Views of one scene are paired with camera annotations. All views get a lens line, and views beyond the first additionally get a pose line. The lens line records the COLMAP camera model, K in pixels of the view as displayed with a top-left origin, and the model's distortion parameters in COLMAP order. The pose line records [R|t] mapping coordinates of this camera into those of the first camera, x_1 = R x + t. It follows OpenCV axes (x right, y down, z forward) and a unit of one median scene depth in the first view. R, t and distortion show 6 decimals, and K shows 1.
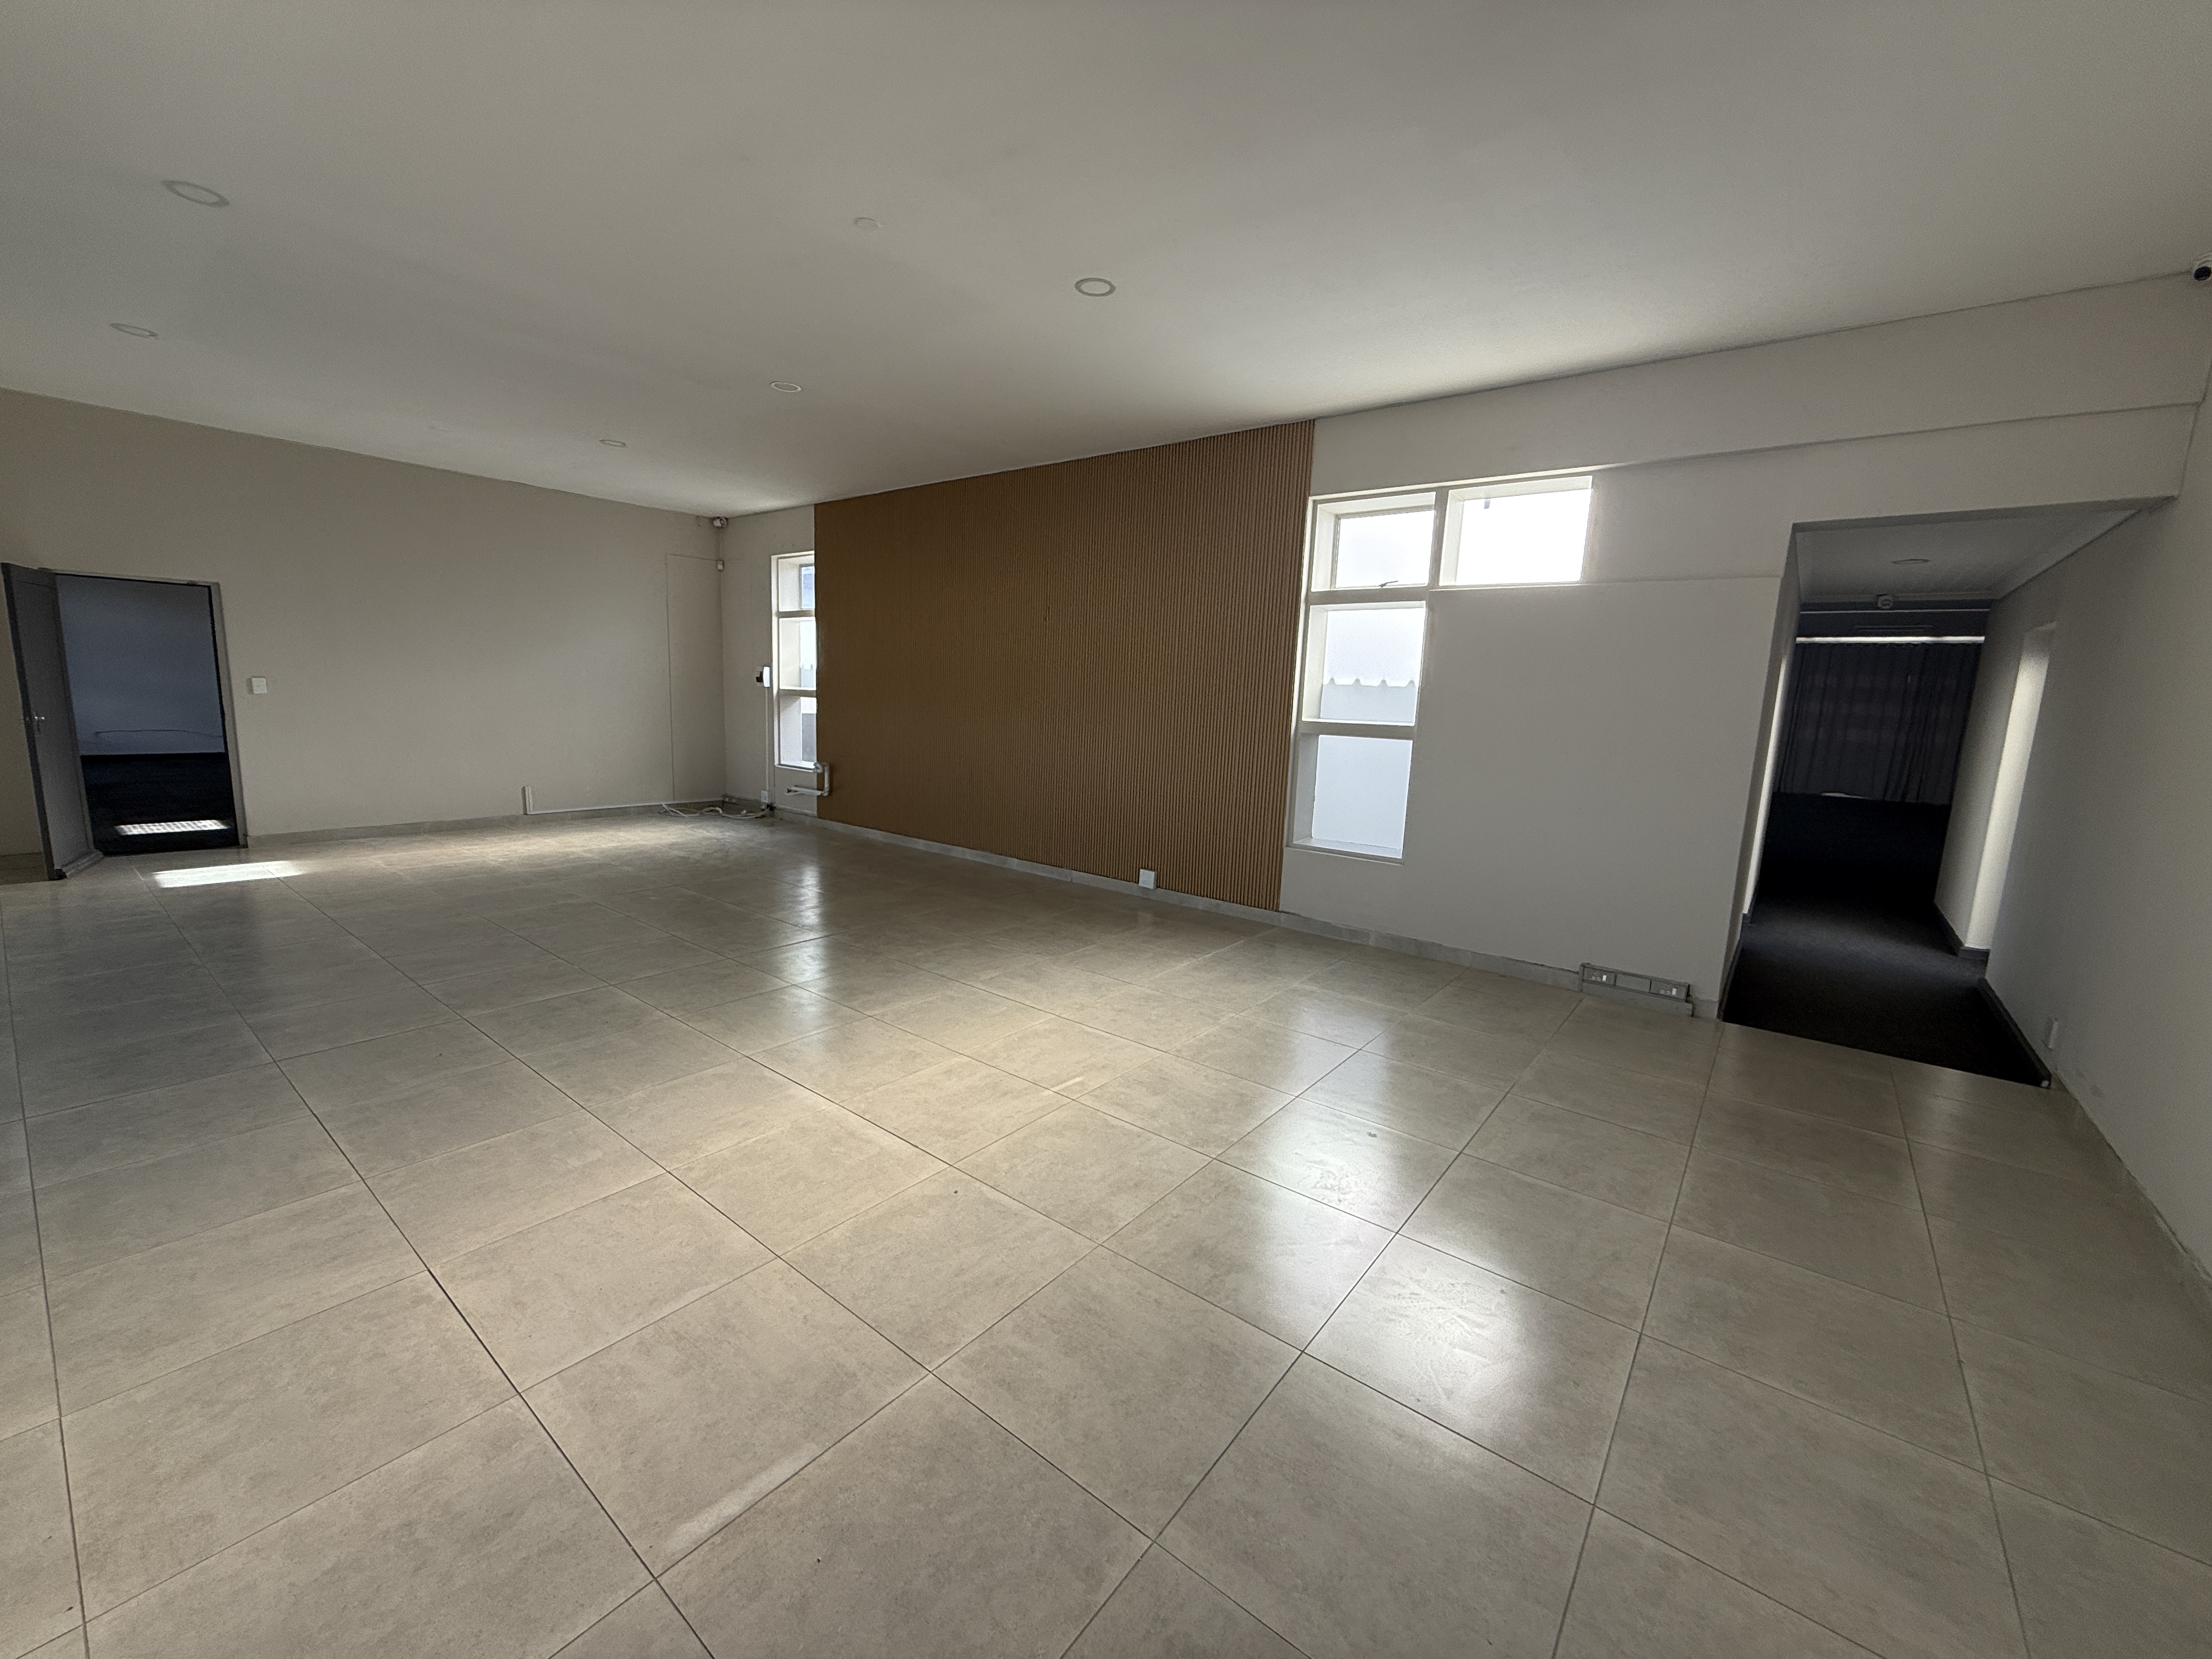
lens RADIAL K [[885.3, 0, 1086.5], [0, 885.3, 828.3], [0, 0, 1]] dist [-0.001011, 0.000861]
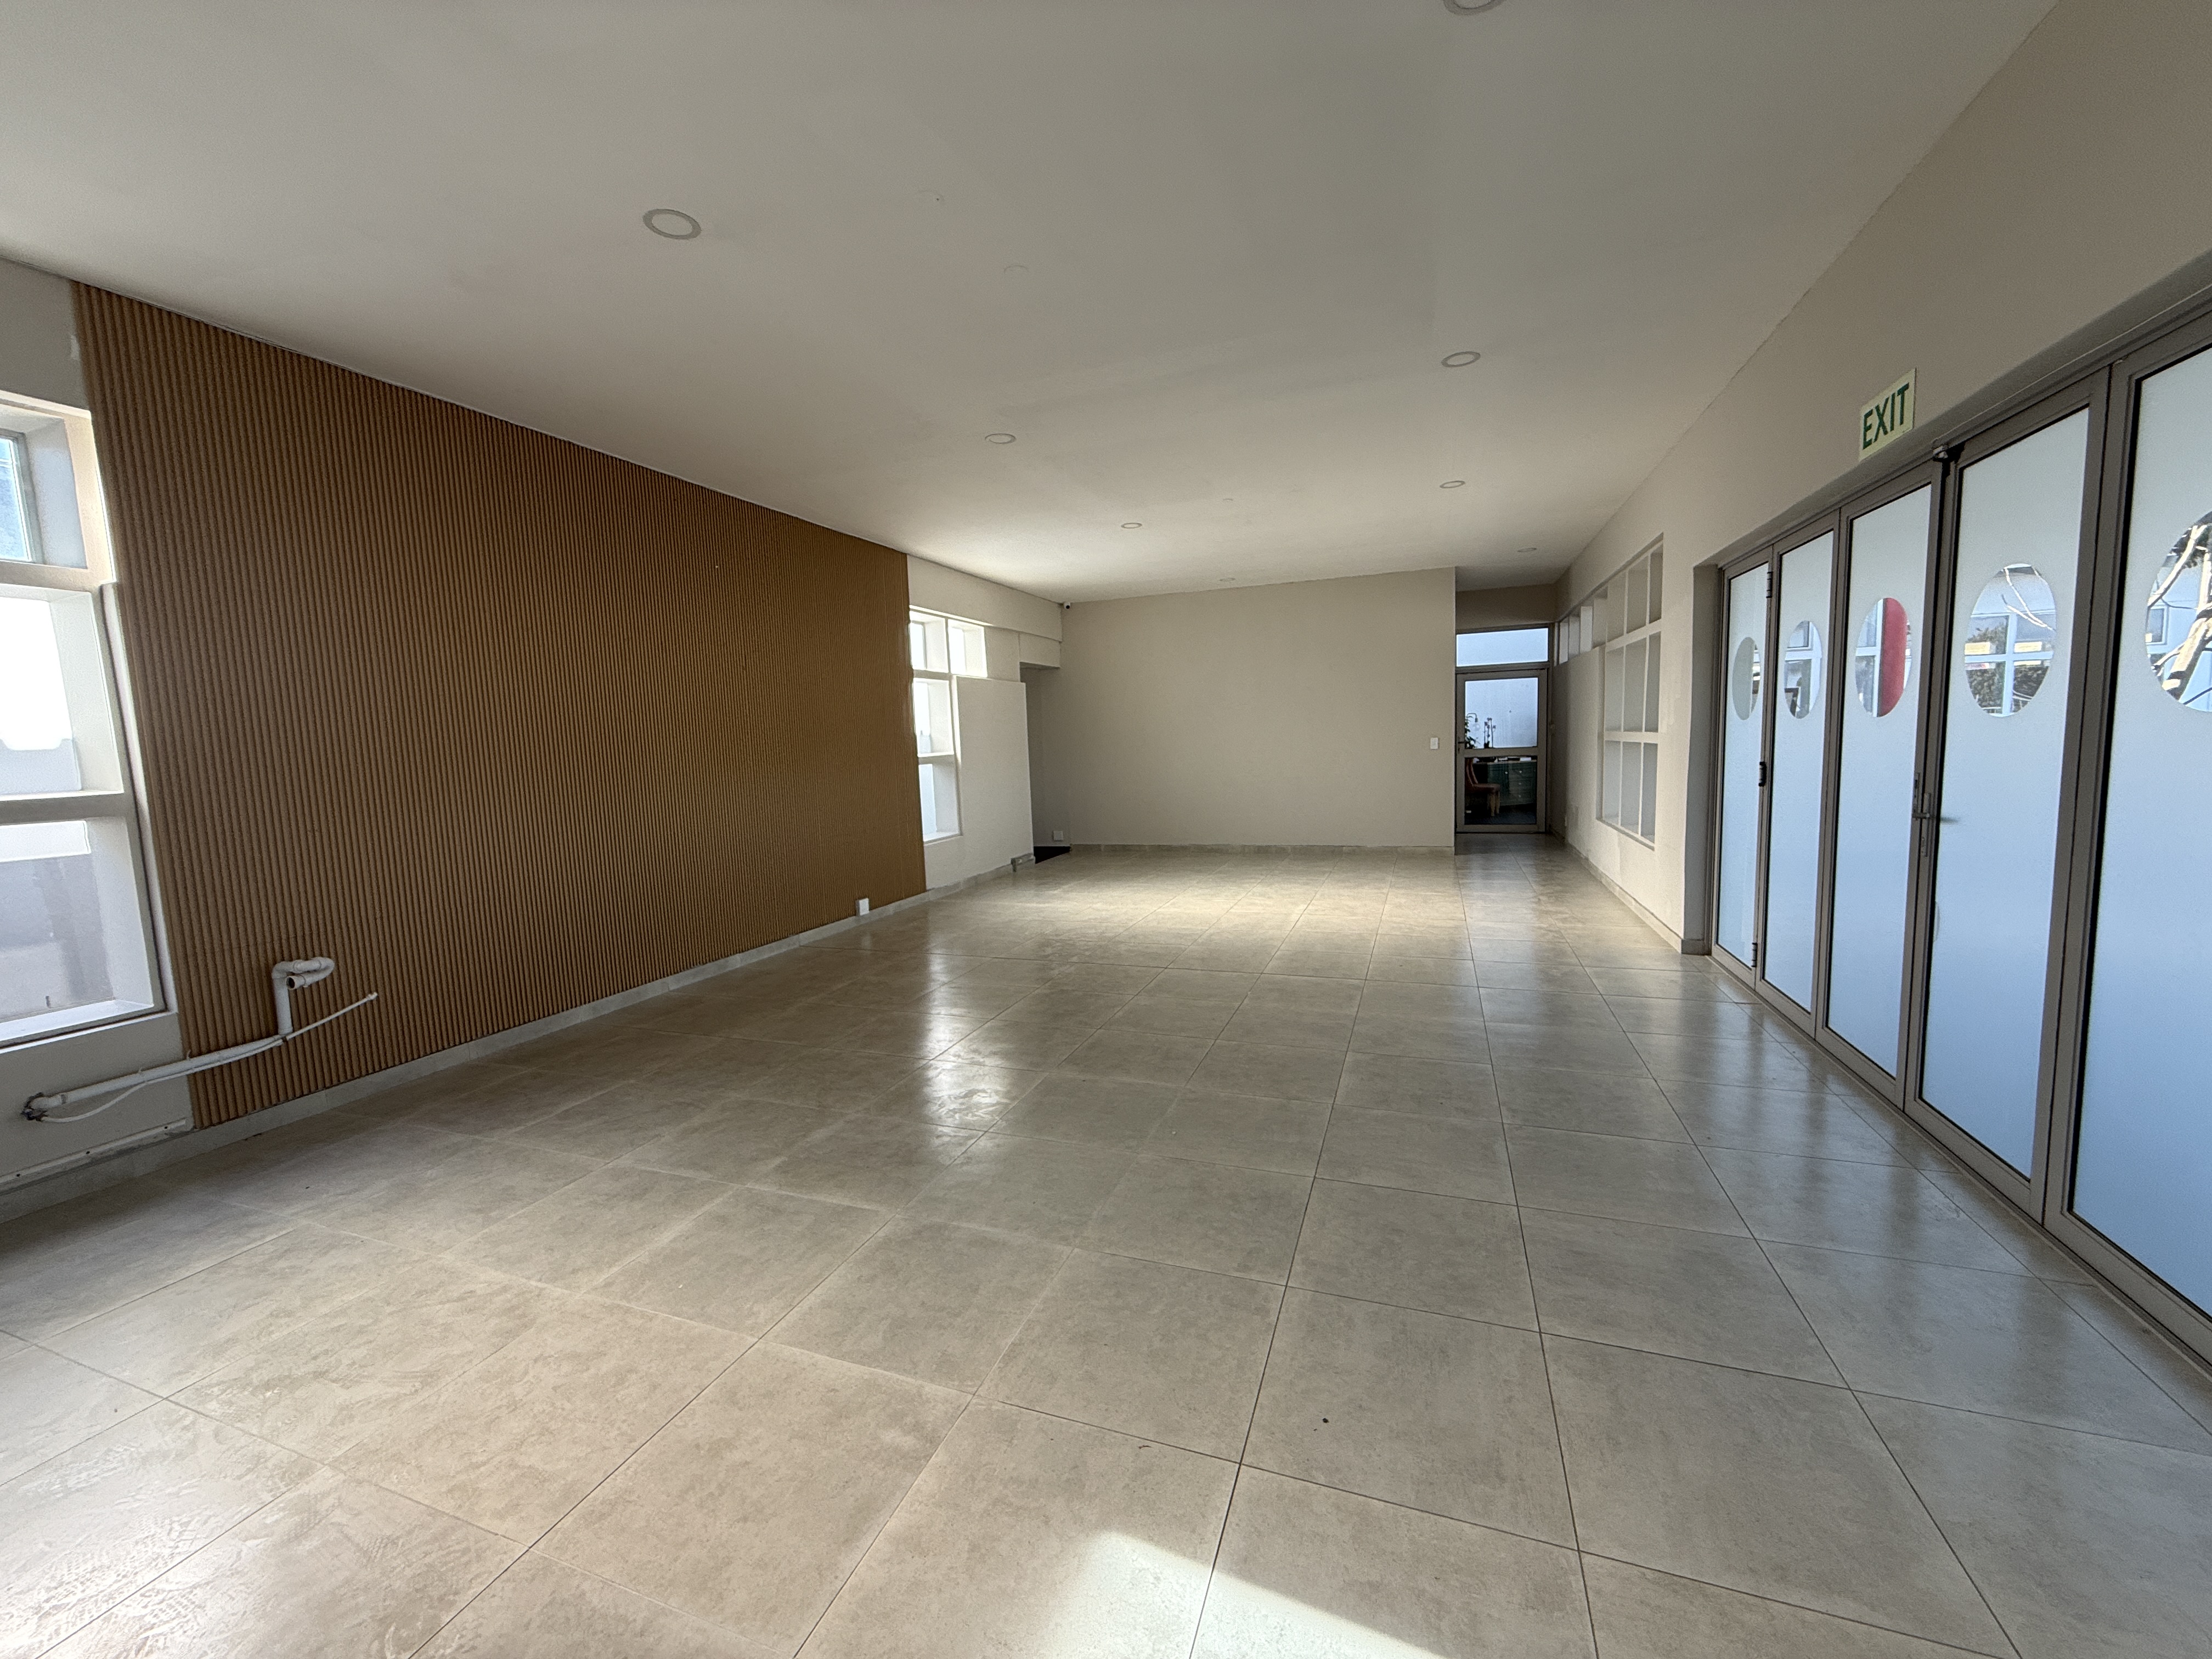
lens RADIAL K [[885.3, 0, 1092.4], [0, 885.3, 829.9], [0, 0, 1]] dist [-0.001011, 0.000861]
pose [[-0.304400, -0.128115, 0.943889, -1.092597], [0.173777, 0.966815, 0.187269, -0.202604], [-0.936559, 0.221031, -0.272035, 1.021188]]
